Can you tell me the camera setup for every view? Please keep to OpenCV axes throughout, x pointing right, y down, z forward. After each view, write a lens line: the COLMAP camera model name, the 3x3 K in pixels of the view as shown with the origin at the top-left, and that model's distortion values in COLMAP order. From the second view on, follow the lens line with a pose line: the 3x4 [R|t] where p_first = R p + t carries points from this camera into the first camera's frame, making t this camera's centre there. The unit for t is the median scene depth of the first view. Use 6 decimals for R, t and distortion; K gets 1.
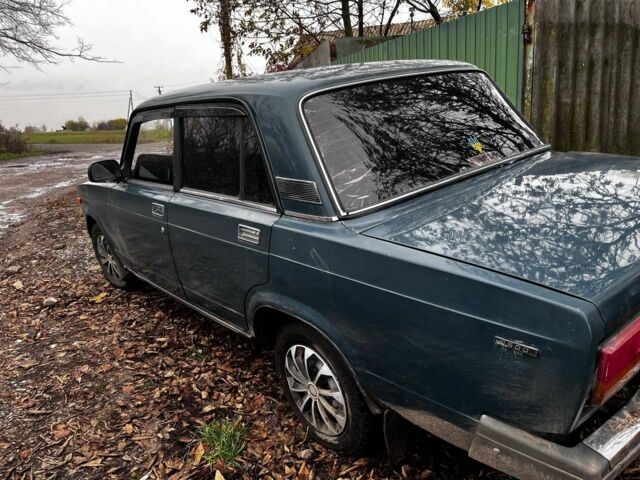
lens RADIAL K [[493.6, 0, 322.2], [0, 493.6, 228.4], [0, 0, 1]] dist [0.077051, -0.106567]
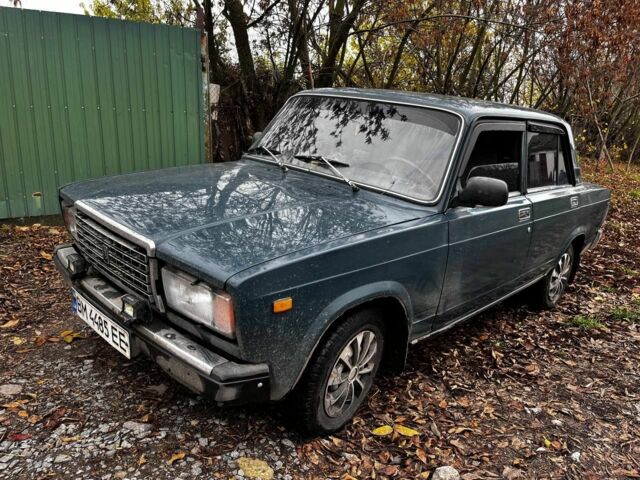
lens RADIAL K [[493.6, 0, 322.2], [0, 493.6, 228.4], [0, 0, 1]] dist [0.077051, -0.106567]
pose [[-0.119602, -0.151641, 0.981173, -1.413583], [0.189883, 0.966530, 0.172525, -0.292492], [-0.974495, 0.206942, -0.086805, 1.605590]]
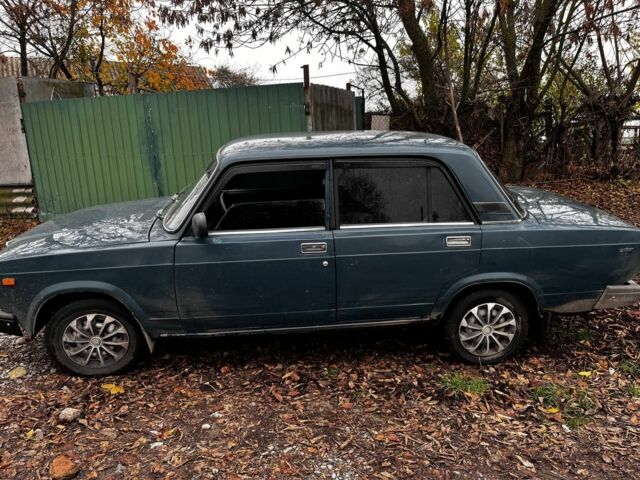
lens RADIAL K [[493.6, 0, 322.2], [0, 493.6, 228.4], [0, 0, 1]] dist [0.077051, -0.106567]
pose [[0.585806, -0.108584, 0.803144, -1.284530], [0.180514, 0.983572, 0.001313, -0.084453], [-0.790092, 0.144210, 0.595783, 0.315319]]
